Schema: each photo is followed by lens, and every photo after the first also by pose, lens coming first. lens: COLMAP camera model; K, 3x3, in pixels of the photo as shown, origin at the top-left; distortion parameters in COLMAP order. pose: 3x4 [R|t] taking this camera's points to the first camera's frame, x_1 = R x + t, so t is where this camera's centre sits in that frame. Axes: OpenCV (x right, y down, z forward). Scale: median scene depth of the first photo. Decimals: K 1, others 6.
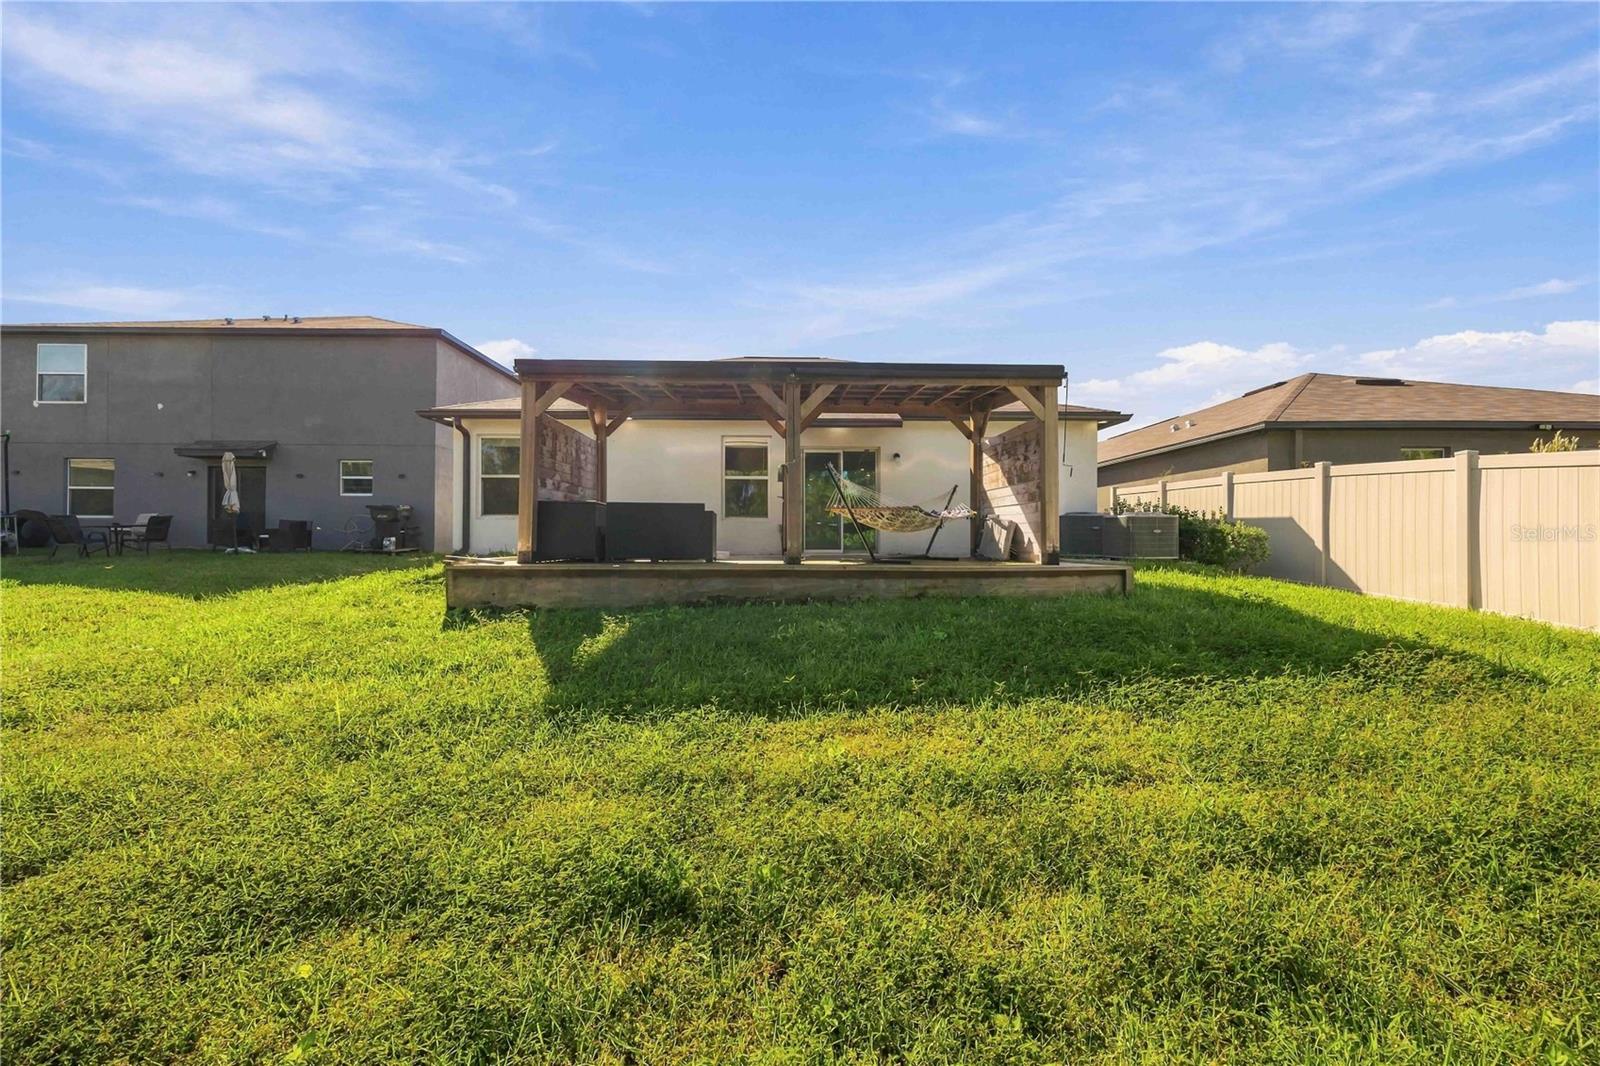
lens RADIAL K [[605.4, 0, 796.1], [0, 605.4, 535.3], [0, 0, 1]] dist [0.000177, -0.000134]
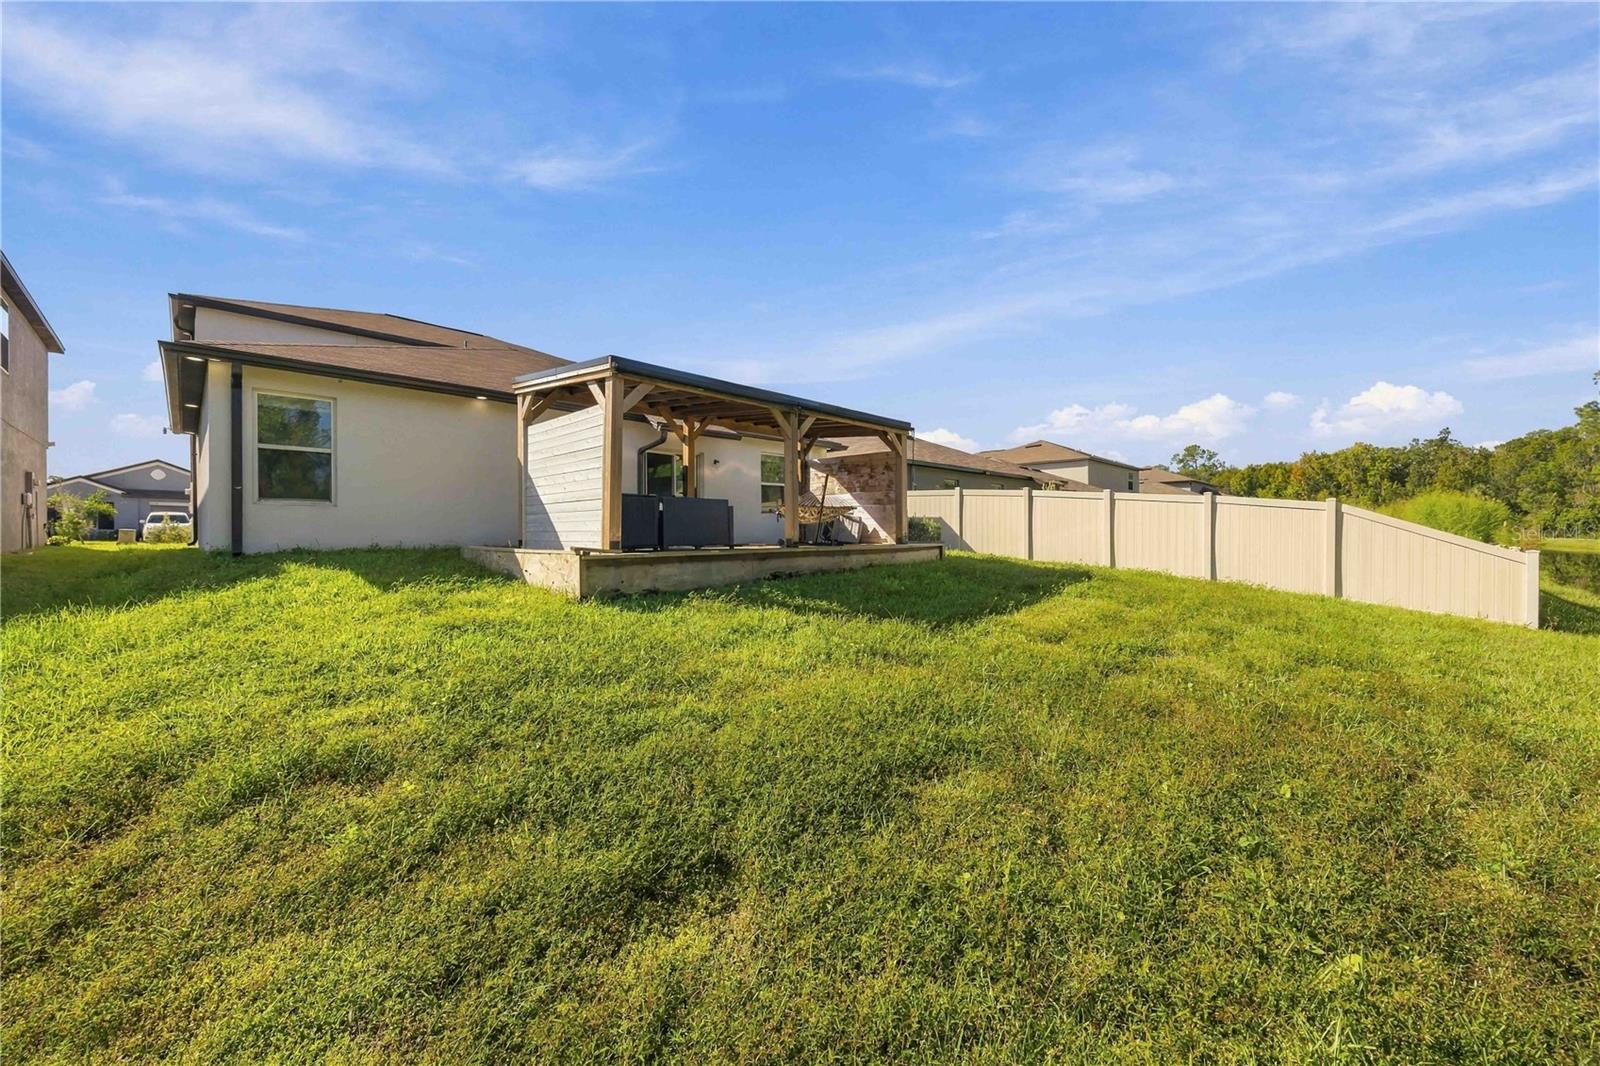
lens RADIAL K [[605.4, 0, 796.1], [0, 605.4, 535.3], [0, 0, 1]] dist [0.000177, -0.000134]
pose [[0.713718, -0.009101, 0.700374, -0.858168], [0.000341, 0.999920, 0.012646, 0.002788], [-0.700433, -0.008787, 0.713664, 0.032192]]
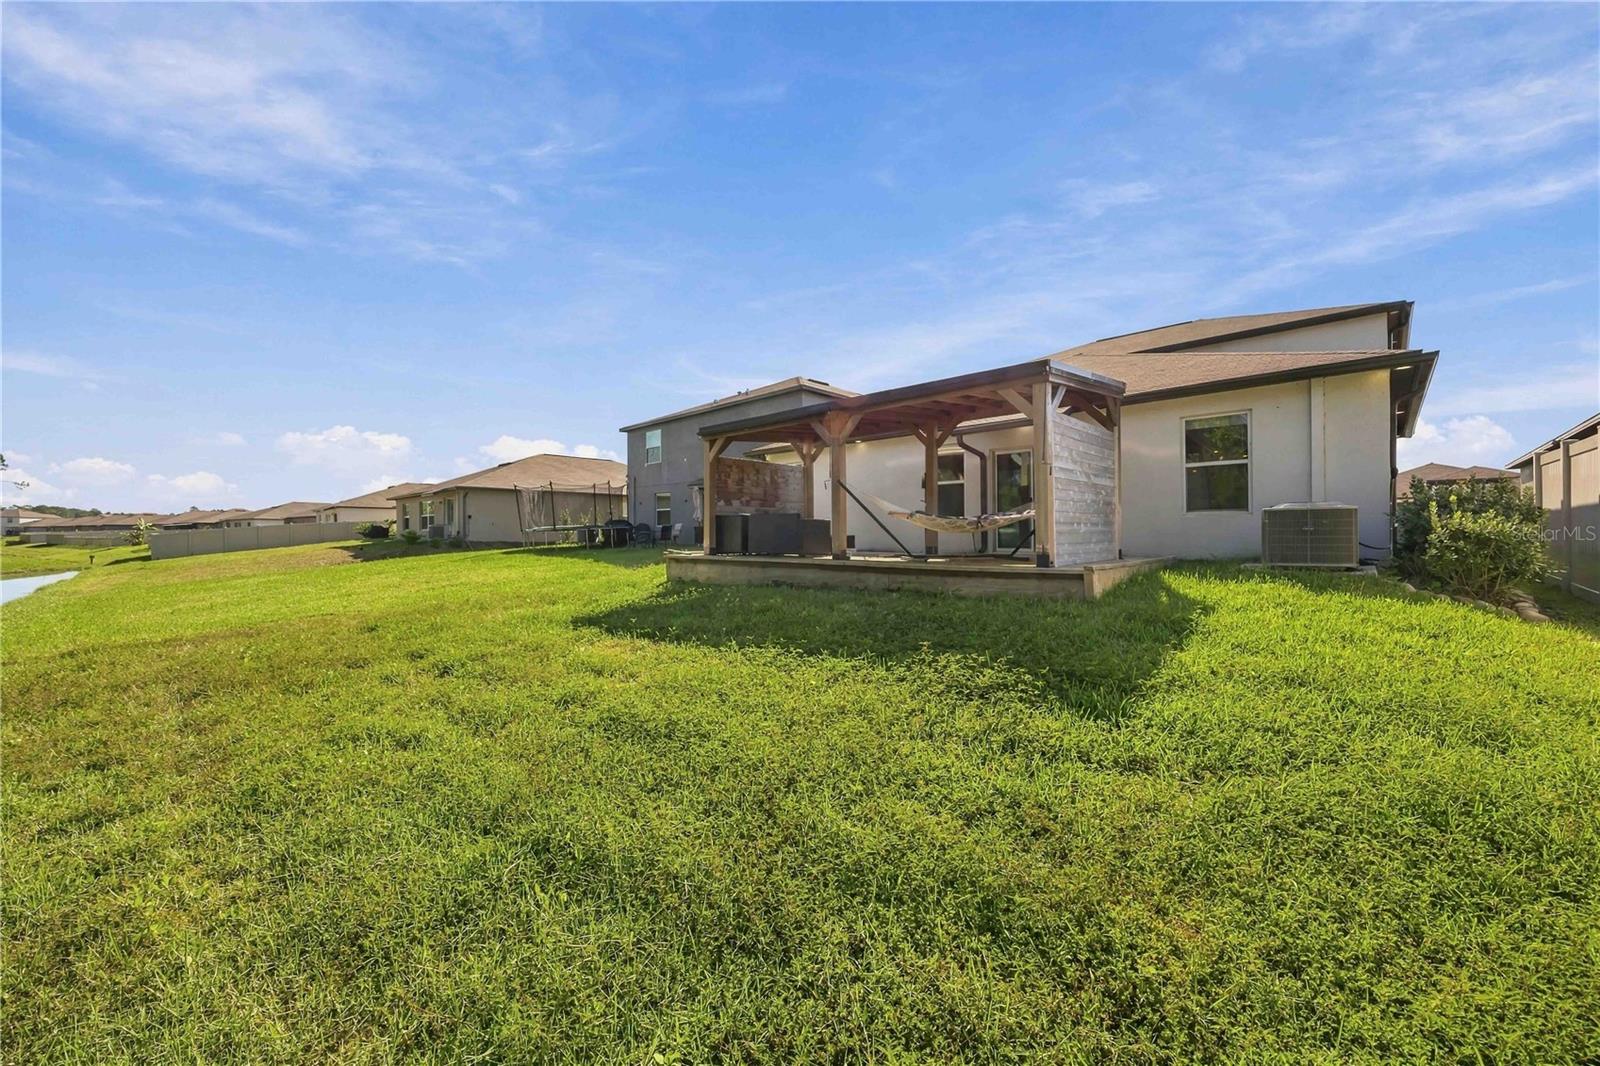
lens RADIAL K [[605.4, 0, 796.1], [0, 605.4, 535.3], [0, 0, 1]] dist [0.000177, -0.000134]
pose [[0.706882, -0.004154, -0.707320, 0.737212], [0.006362, 0.999980, 0.000486, -0.003295], [0.707303, -0.004844, 0.706894, 0.047154]]
